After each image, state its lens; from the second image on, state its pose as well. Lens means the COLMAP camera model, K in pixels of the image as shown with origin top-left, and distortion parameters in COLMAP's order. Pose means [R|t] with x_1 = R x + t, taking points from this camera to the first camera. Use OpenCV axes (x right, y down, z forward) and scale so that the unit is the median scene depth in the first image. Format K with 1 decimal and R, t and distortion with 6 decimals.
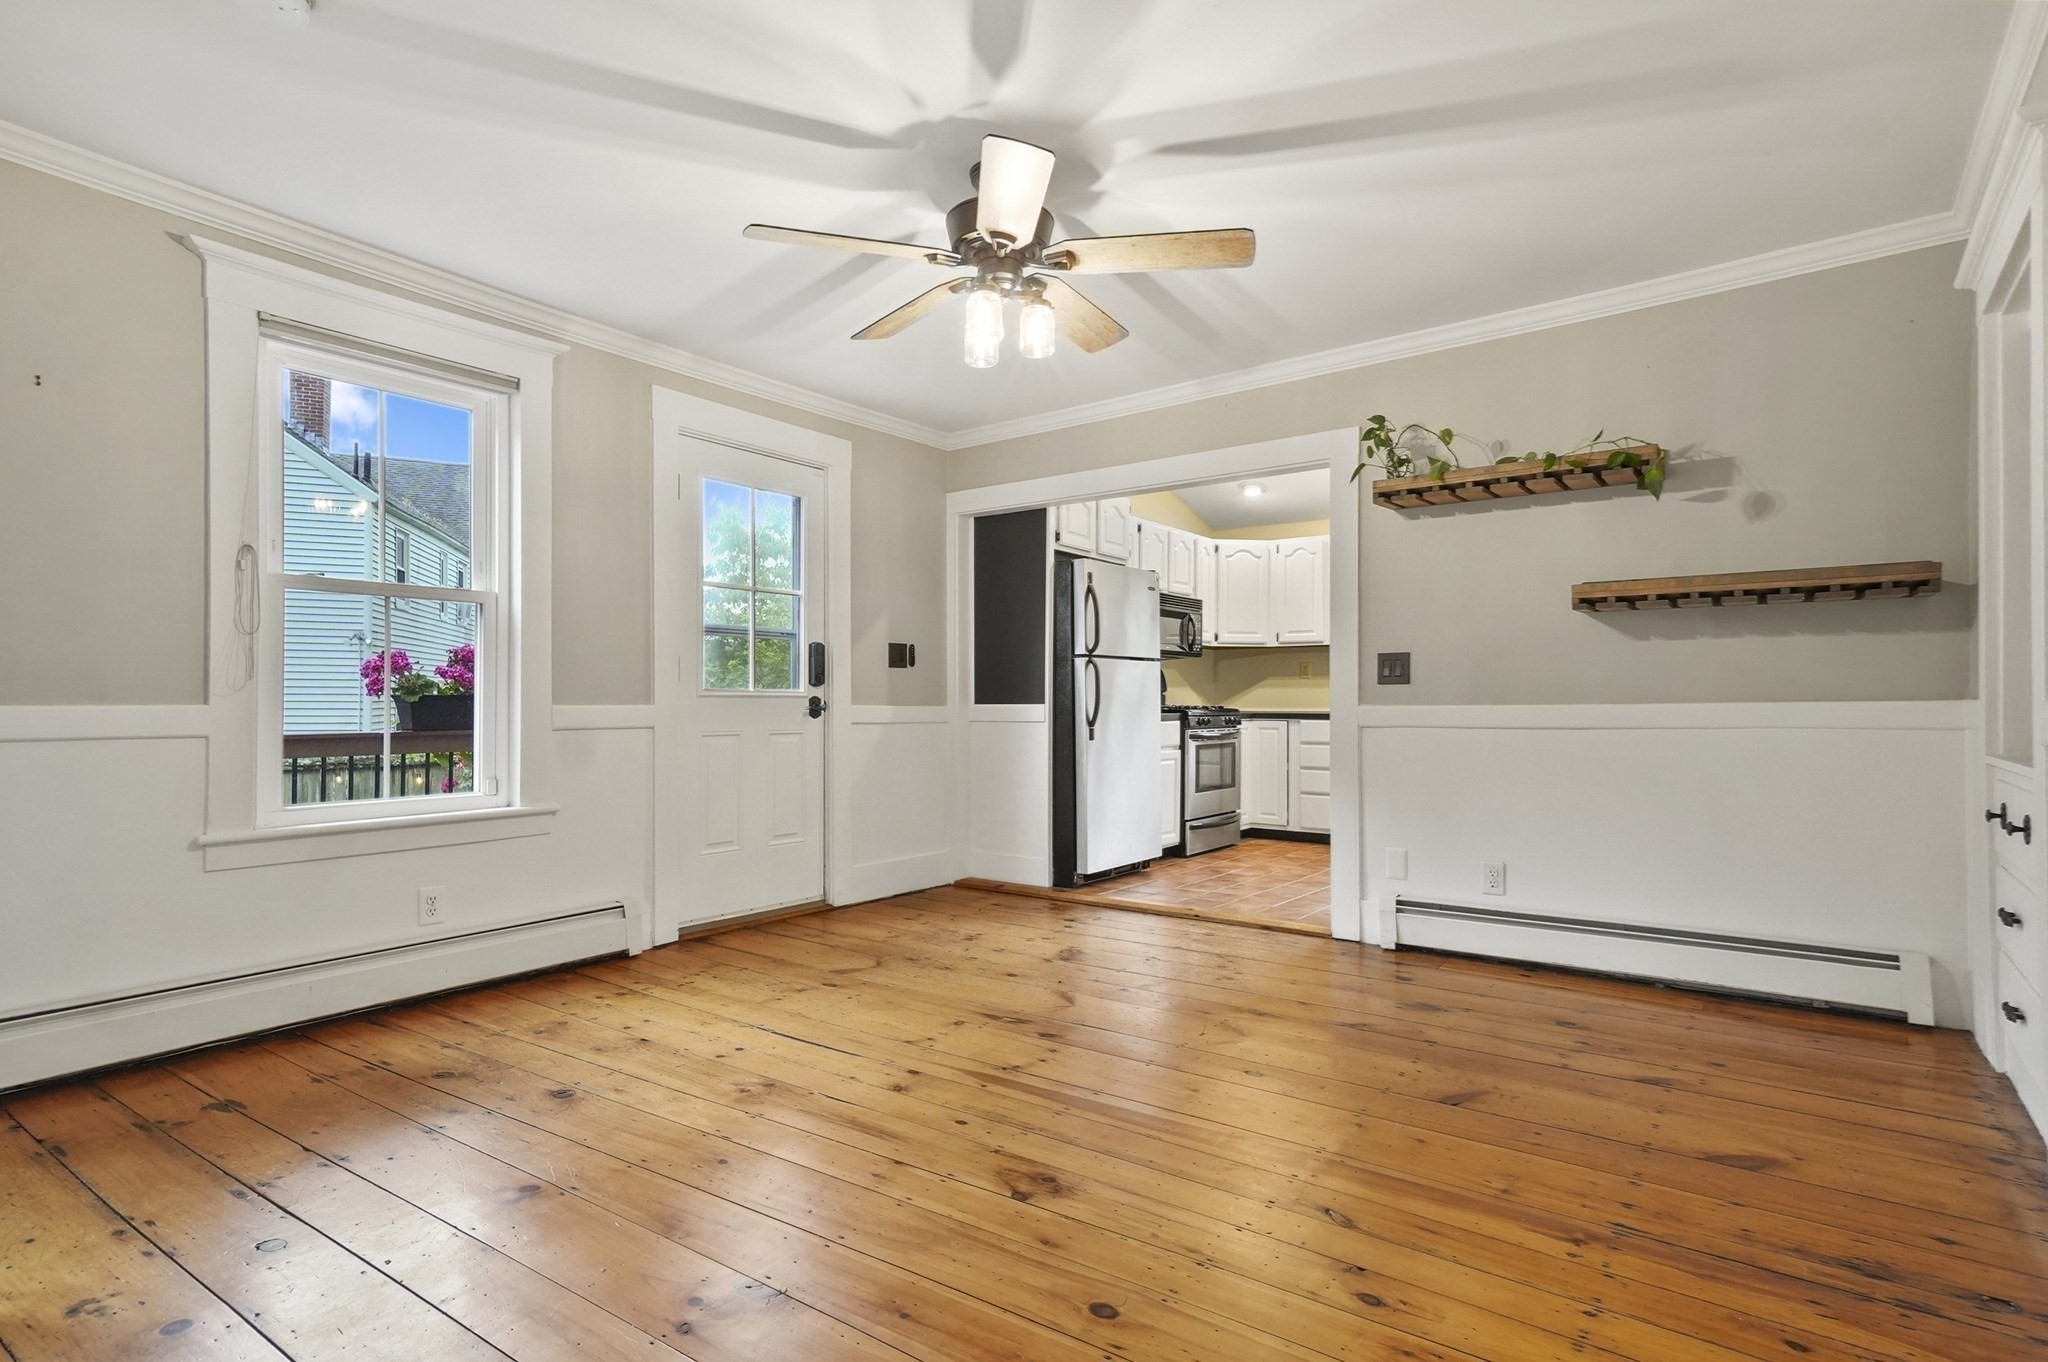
lens RADIAL K [[1039.2, 0, 1014.7], [0, 1039.2, 684.7], [0, 0, 1]] dist [-0.015997, 0.007468]
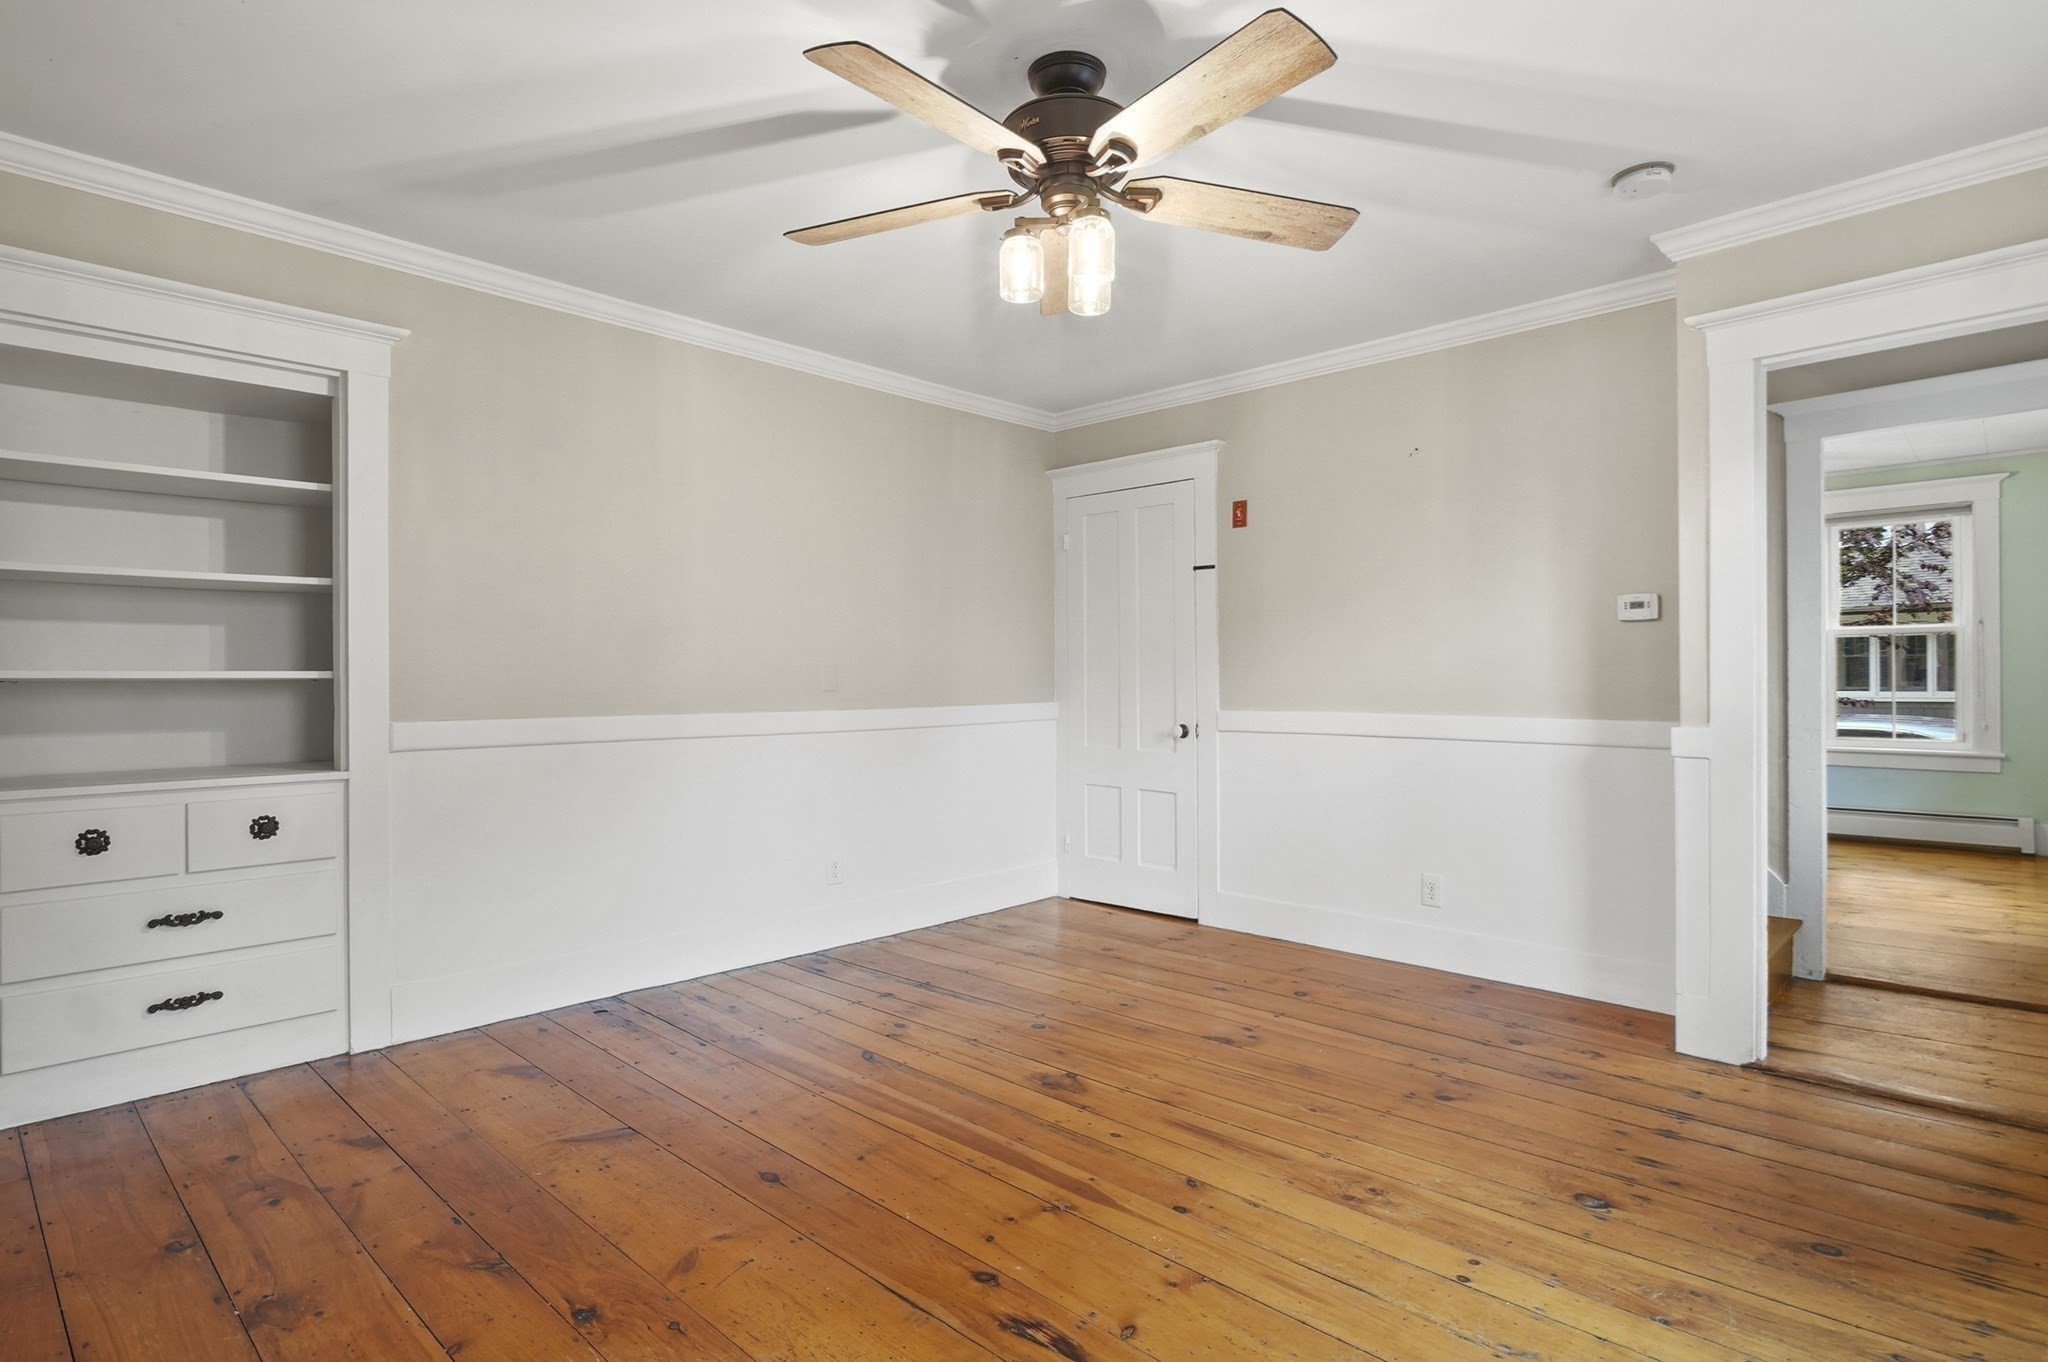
lens RADIAL K [[1039.2, 0, 1032.2], [0, 1039.2, 680.1], [0, 0, 1]] dist [-0.015997, 0.007468]
pose [[-0.993818, 0.002398, 0.110994, -0.068145], [0.000382, 0.999835, -0.018177, -0.011668], [-0.111019, -0.018023, -0.993655, 1.648871]]
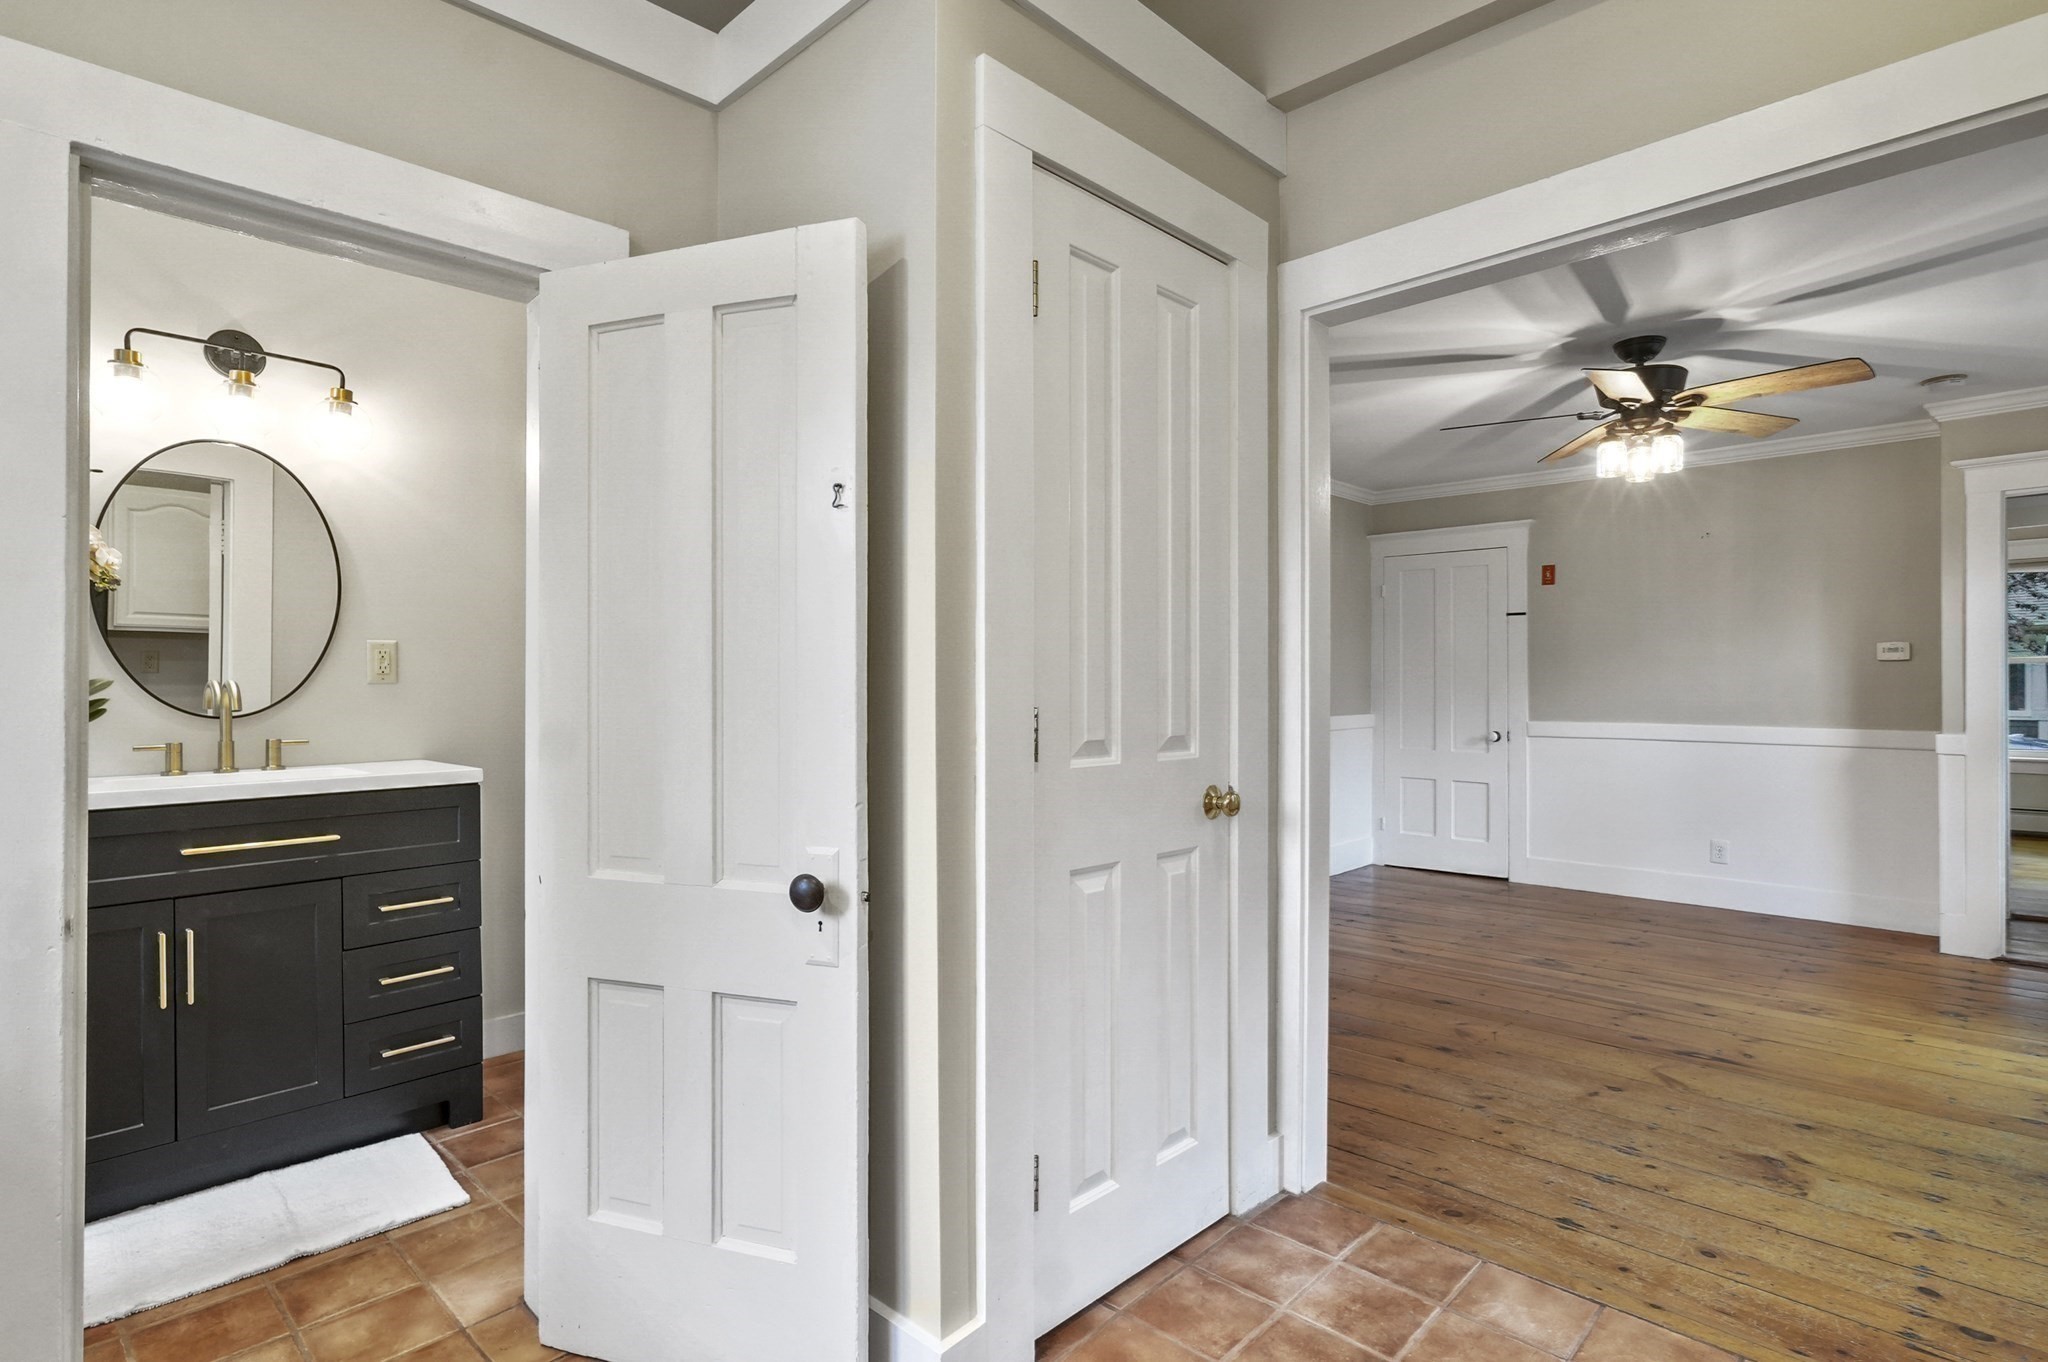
lens RADIAL K [[1039.2, 0, 1002.7], [0, 1039.2, 688.2], [0, 0, 1]] dist [-0.015997, 0.007468]
pose [[-0.990969, 0.001103, 0.134086, 0.578790], [-0.001104, 0.999865, -0.016387, -0.025120], [-0.134086, -0.016387, -0.990834, 2.253610]]
